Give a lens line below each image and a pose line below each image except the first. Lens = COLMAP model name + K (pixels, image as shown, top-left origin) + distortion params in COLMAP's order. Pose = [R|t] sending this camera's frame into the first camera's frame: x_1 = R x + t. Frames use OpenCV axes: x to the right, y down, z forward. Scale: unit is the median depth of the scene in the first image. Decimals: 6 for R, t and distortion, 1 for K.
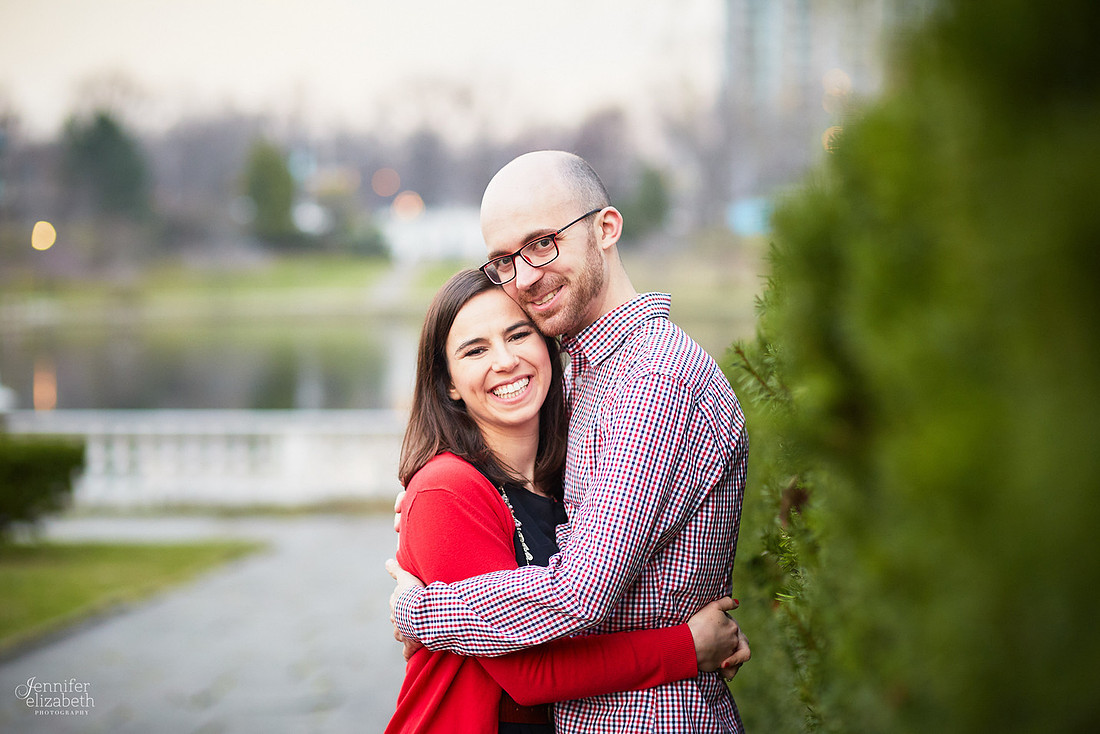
lens RADIAL K [[2570.2, 0, 550.0], [0, 2570.2, 367.0], [0, 0, 1]] dist [0.030048, 0.037196]
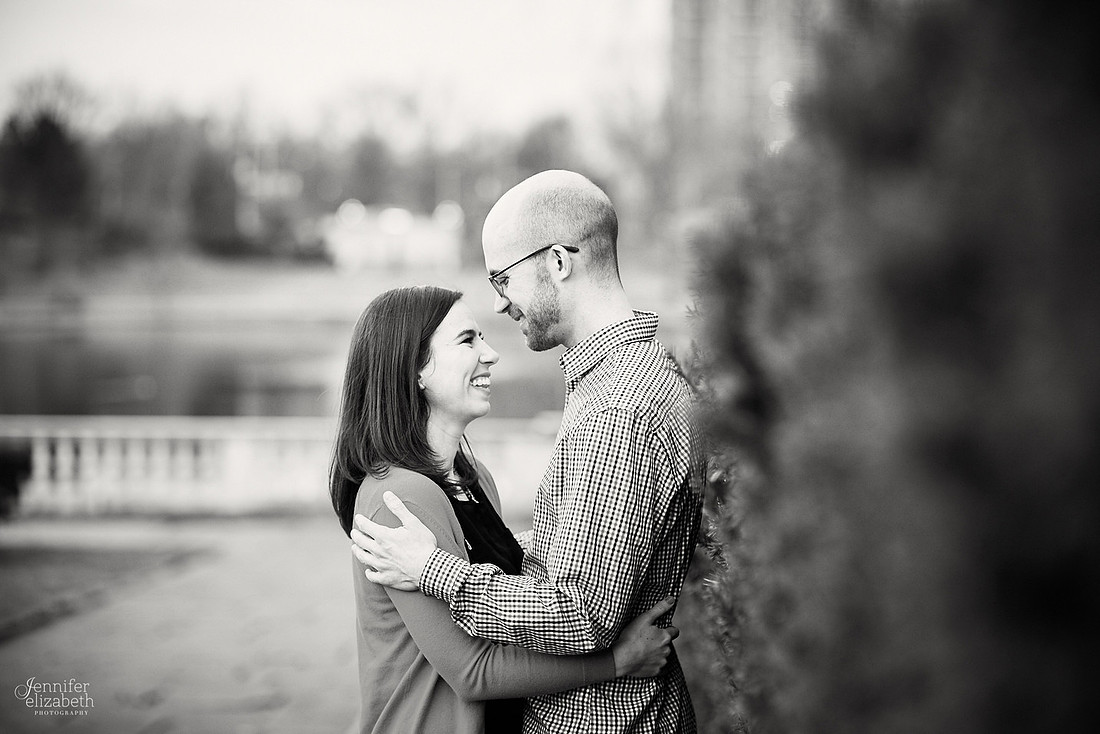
lens RADIAL K [[3017.2, 0, 585.8], [0, 3017.2, 365.9], [0, 0, 1]] dist [-0.012320, -0.524379]
pose [[0.999383, 0.008696, 0.034019, -0.004639], [-0.008447, 0.999936, -0.007461, 0.005287], [-0.034082, 0.007169, 0.999393, -0.197601]]
